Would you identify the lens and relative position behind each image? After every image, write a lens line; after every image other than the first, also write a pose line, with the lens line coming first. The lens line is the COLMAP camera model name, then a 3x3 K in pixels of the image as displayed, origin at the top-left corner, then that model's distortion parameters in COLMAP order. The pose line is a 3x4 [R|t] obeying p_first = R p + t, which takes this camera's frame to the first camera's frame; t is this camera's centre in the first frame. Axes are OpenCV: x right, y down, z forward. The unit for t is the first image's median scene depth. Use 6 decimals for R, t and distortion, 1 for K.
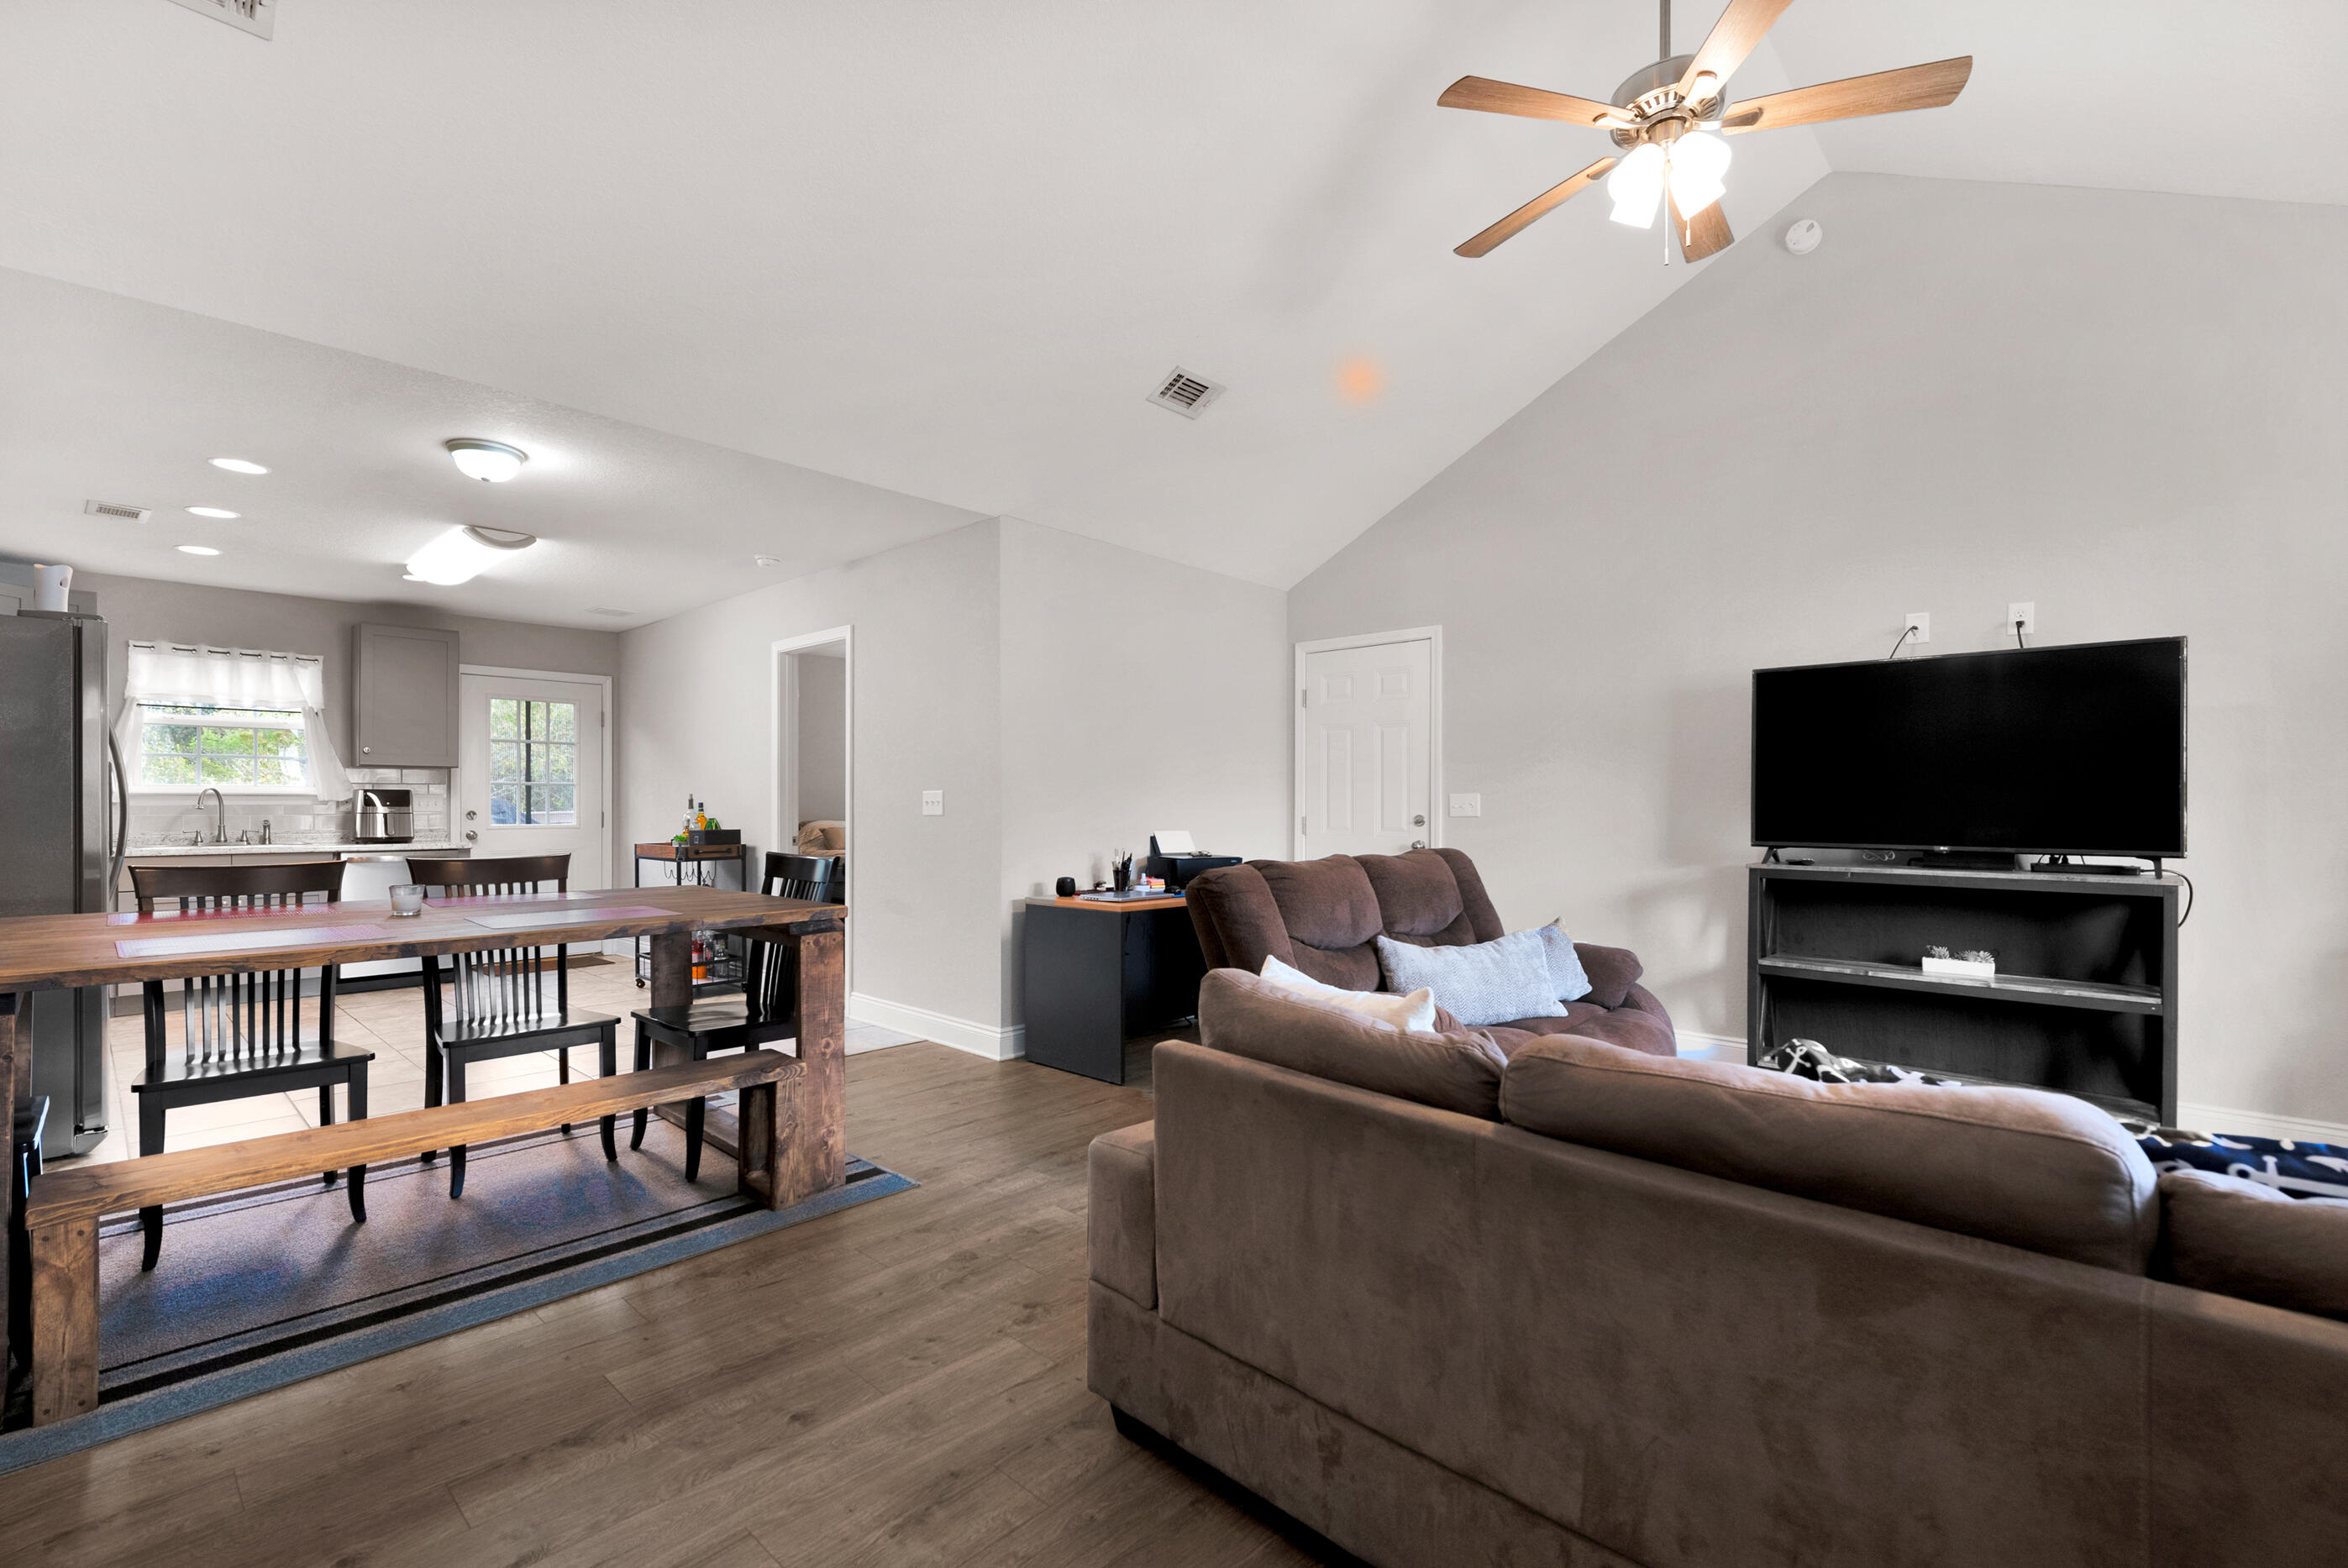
lens RADIAL K [[1042.1, 0, 1159.0], [0, 1042.1, 799.6], [0, 0, 1]] dist [0.007937, -0.000149]
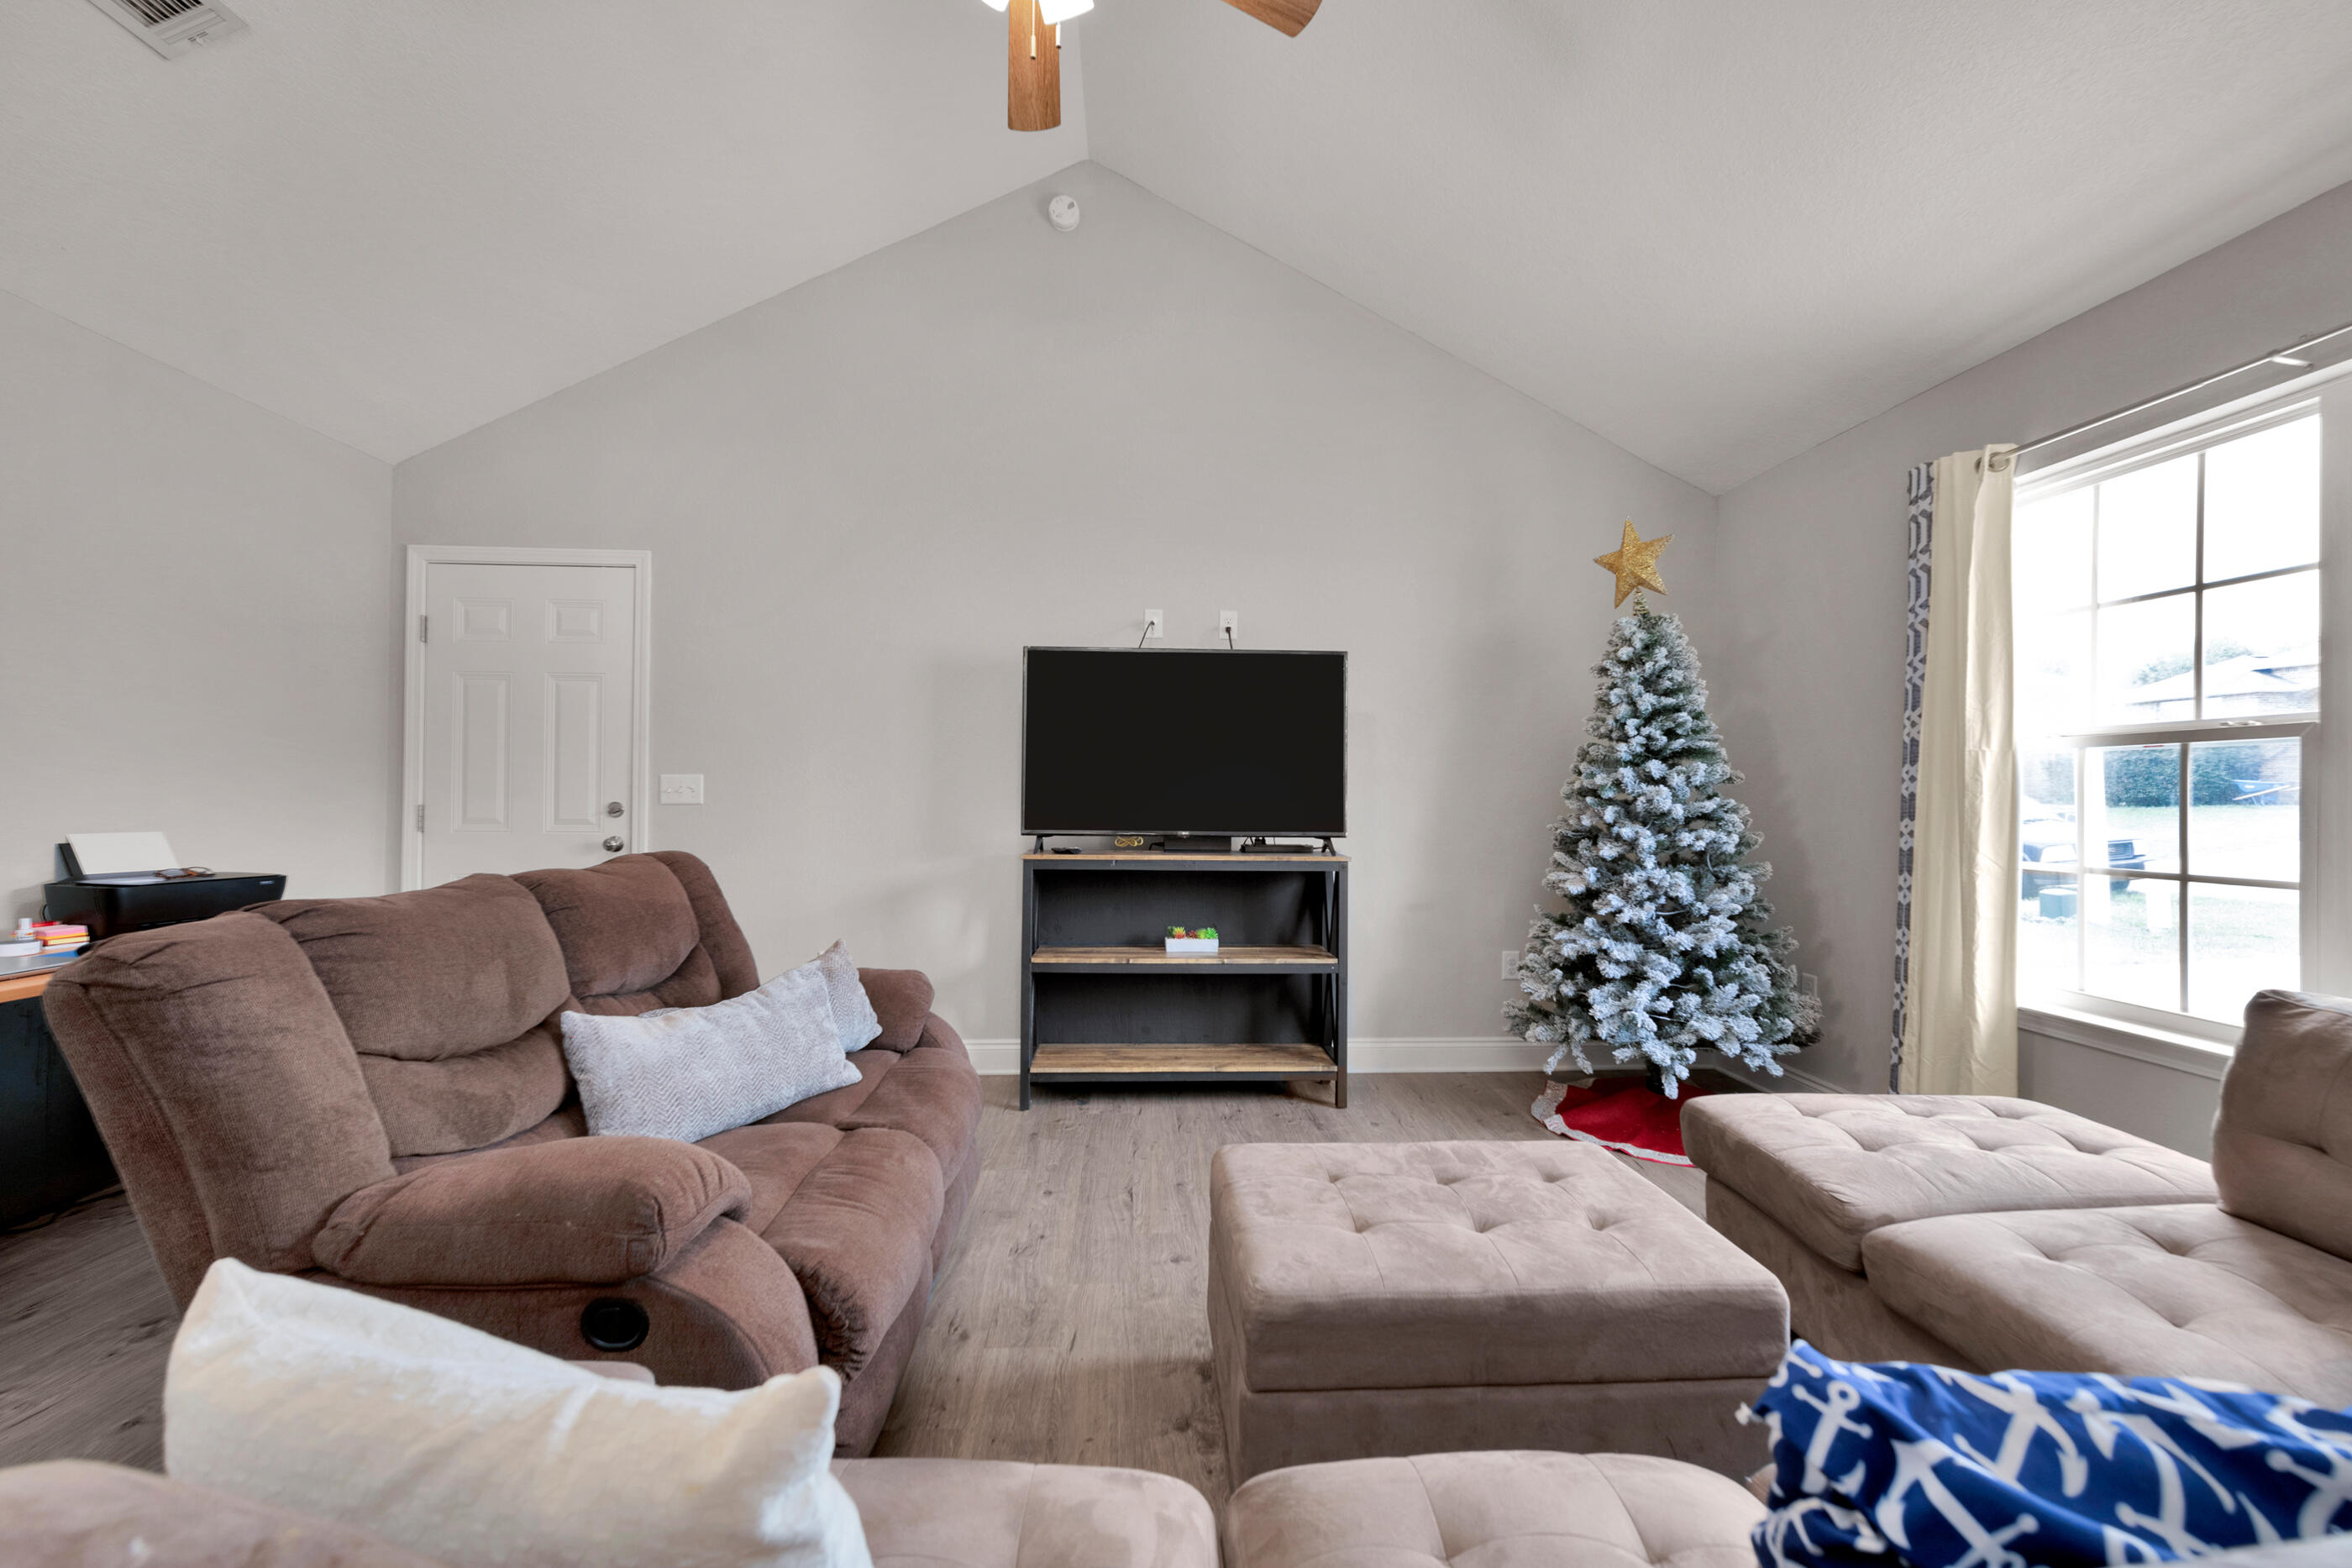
lens RADIAL K [[950.6, 0, 1171.0], [0, 950.6, 784.4], [0, 0, 1]] dist [0.006114, -0.005436]
pose [[0.699374, 0.009485, 0.714693, 0.059729], [-0.009897, 0.999945, -0.003585, 0.001104], [-0.714687, -0.004566, 0.699429, 0.347574]]
